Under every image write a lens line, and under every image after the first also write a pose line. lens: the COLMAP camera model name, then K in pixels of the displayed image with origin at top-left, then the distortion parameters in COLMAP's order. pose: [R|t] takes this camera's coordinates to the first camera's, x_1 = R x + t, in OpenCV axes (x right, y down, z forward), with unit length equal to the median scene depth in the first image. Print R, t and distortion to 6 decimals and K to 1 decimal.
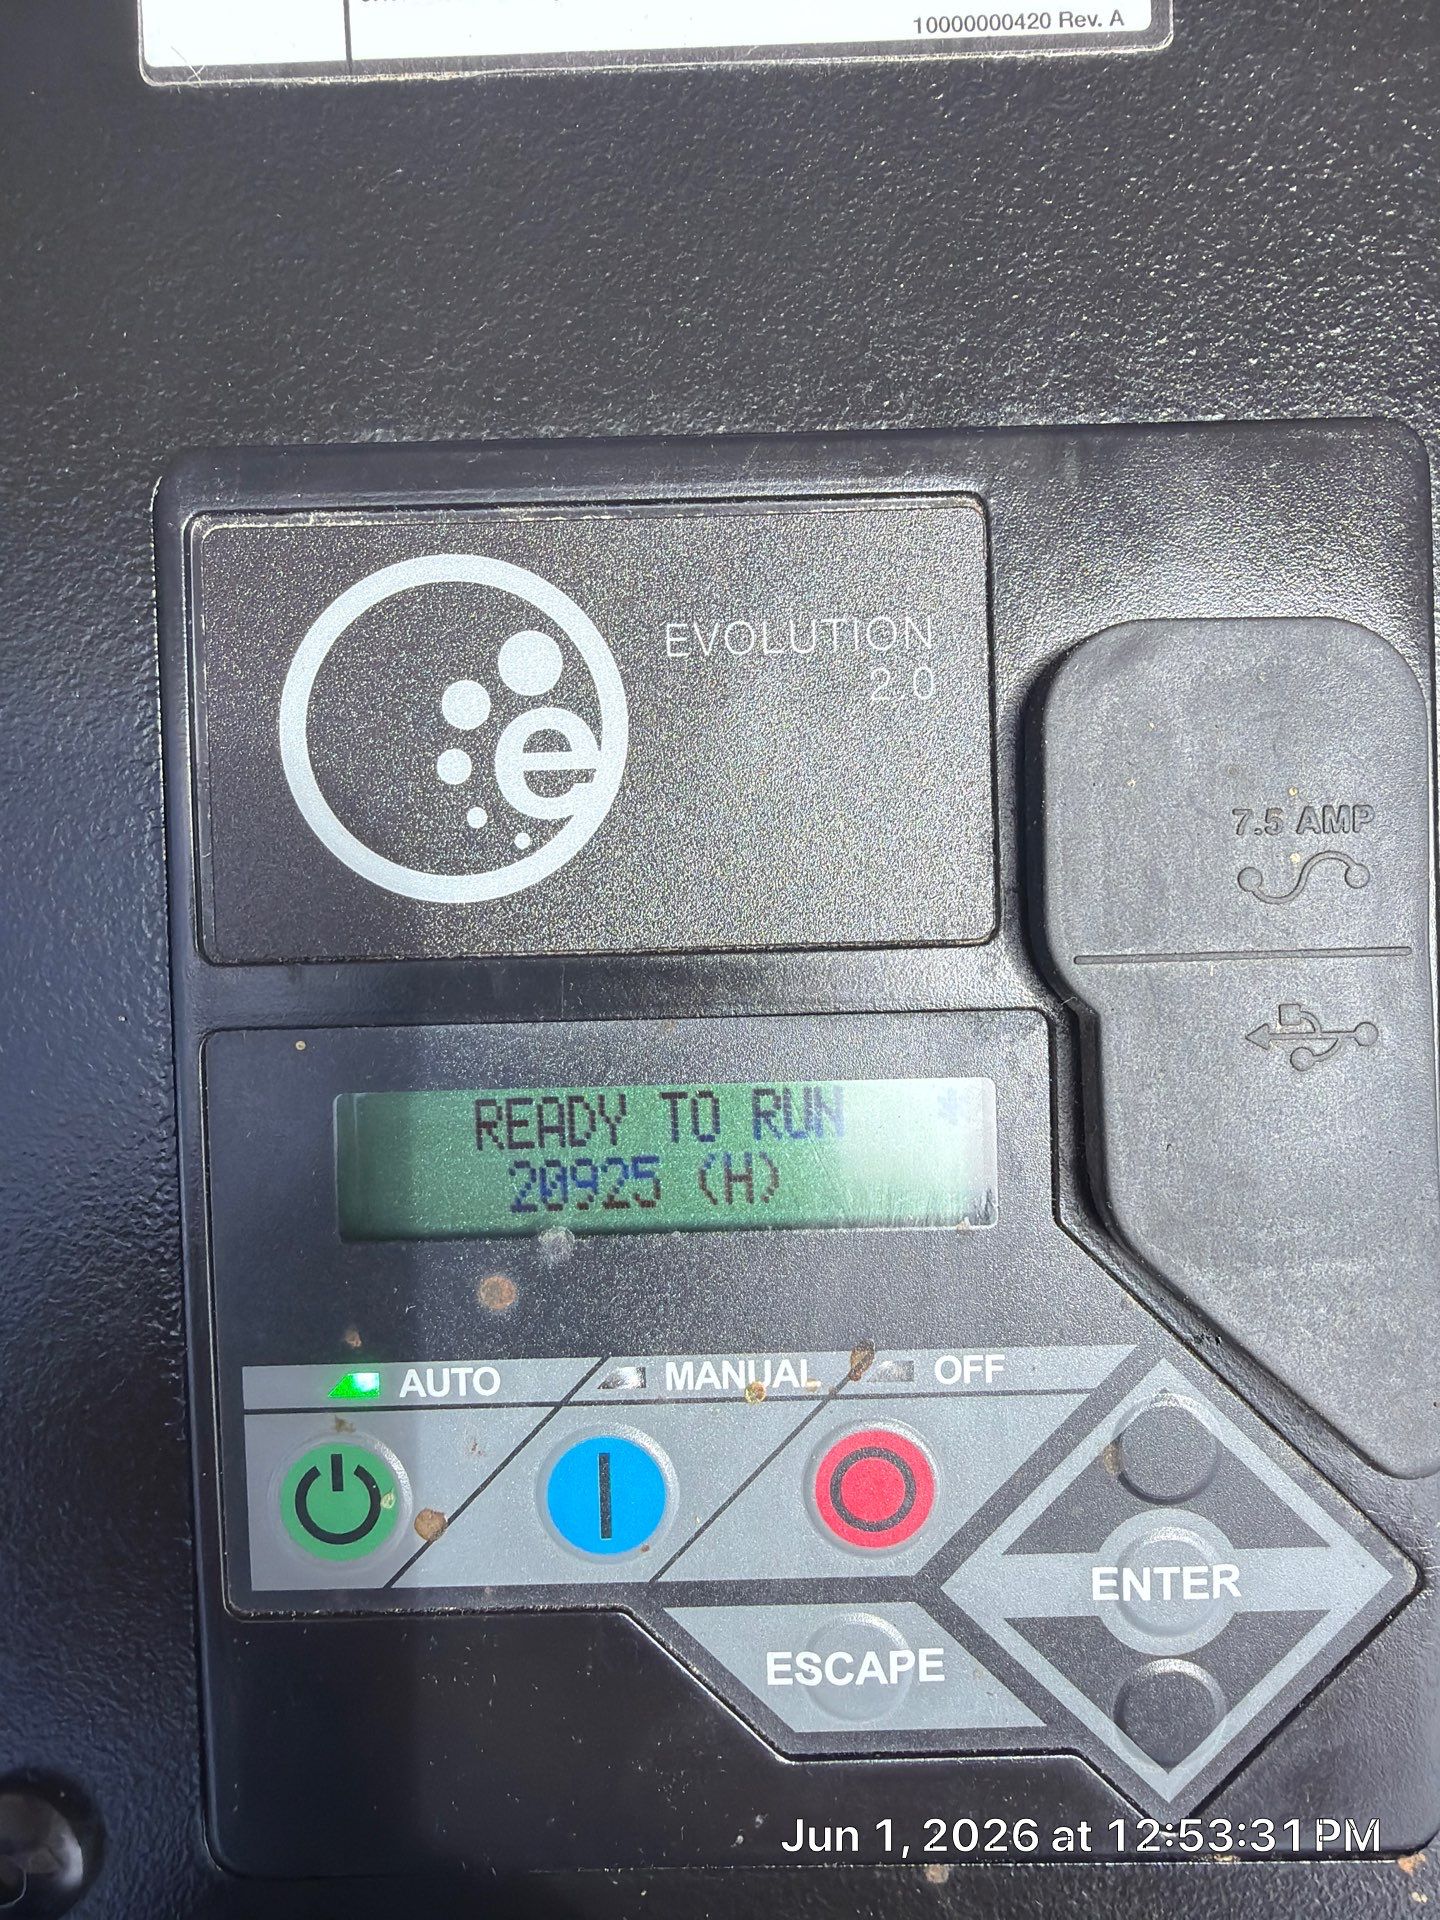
lens RADIAL K [[1462.4, 0, 731.1], [0, 1462.4, 954.0], [0, 0, 1]] dist [0.041009, -0.077964]
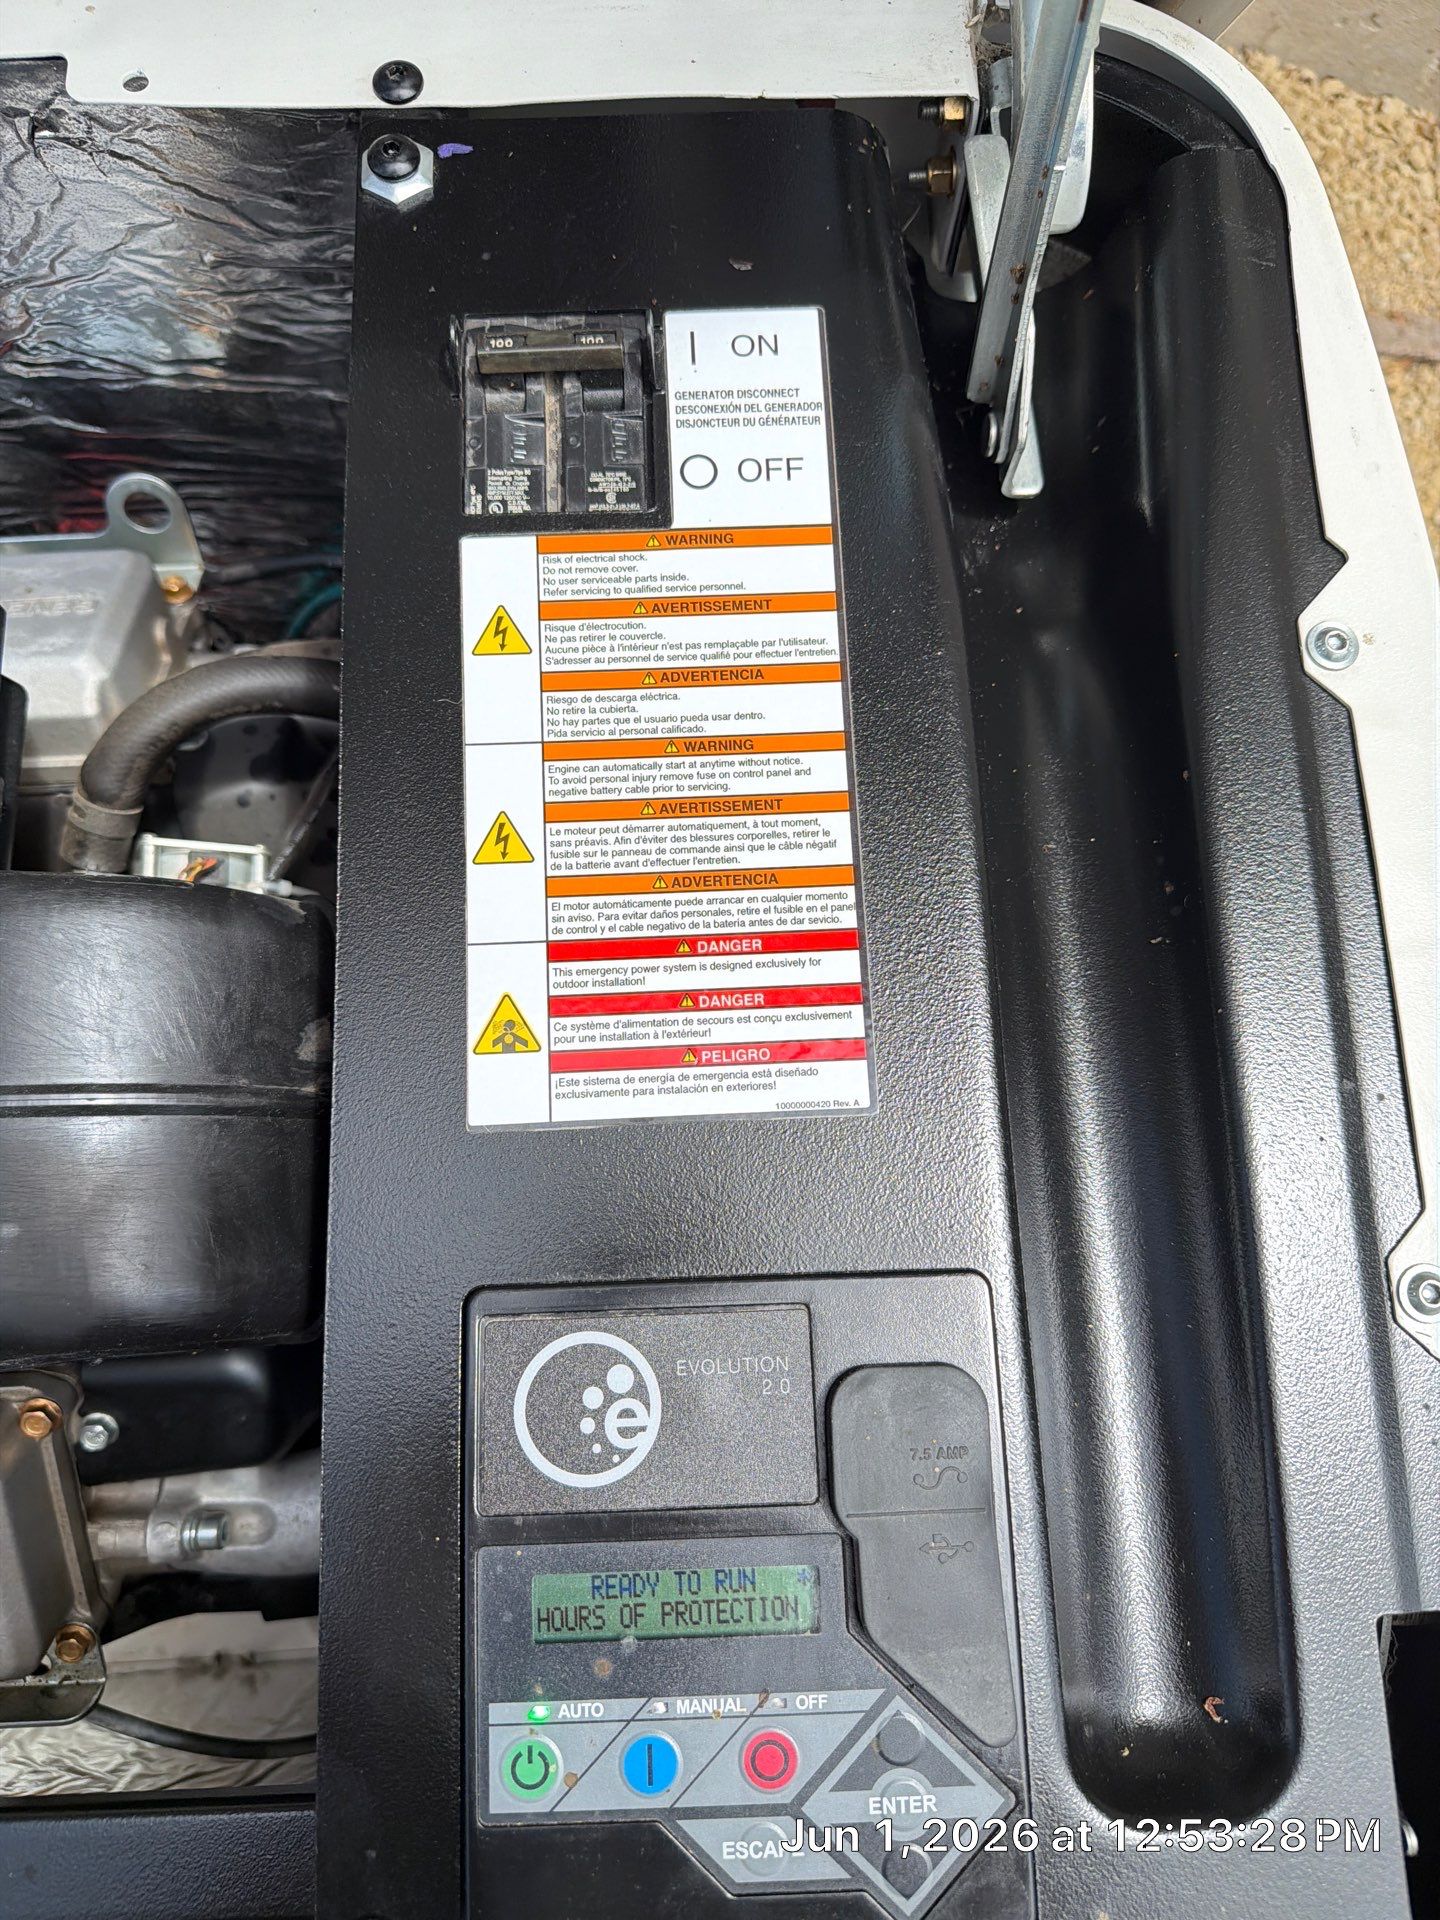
lens RADIAL K [[1462.4, 0, 718.1], [0, 1462.4, 957.2], [0, 0, 1]] dist [0.041009, -0.077964]
pose [[0.999864, -0.003725, 0.016046, -0.013358], [0.007163, 0.975492, -0.219920, -0.336233], [-0.014834, 0.220005, 0.975386, -1.448770]]
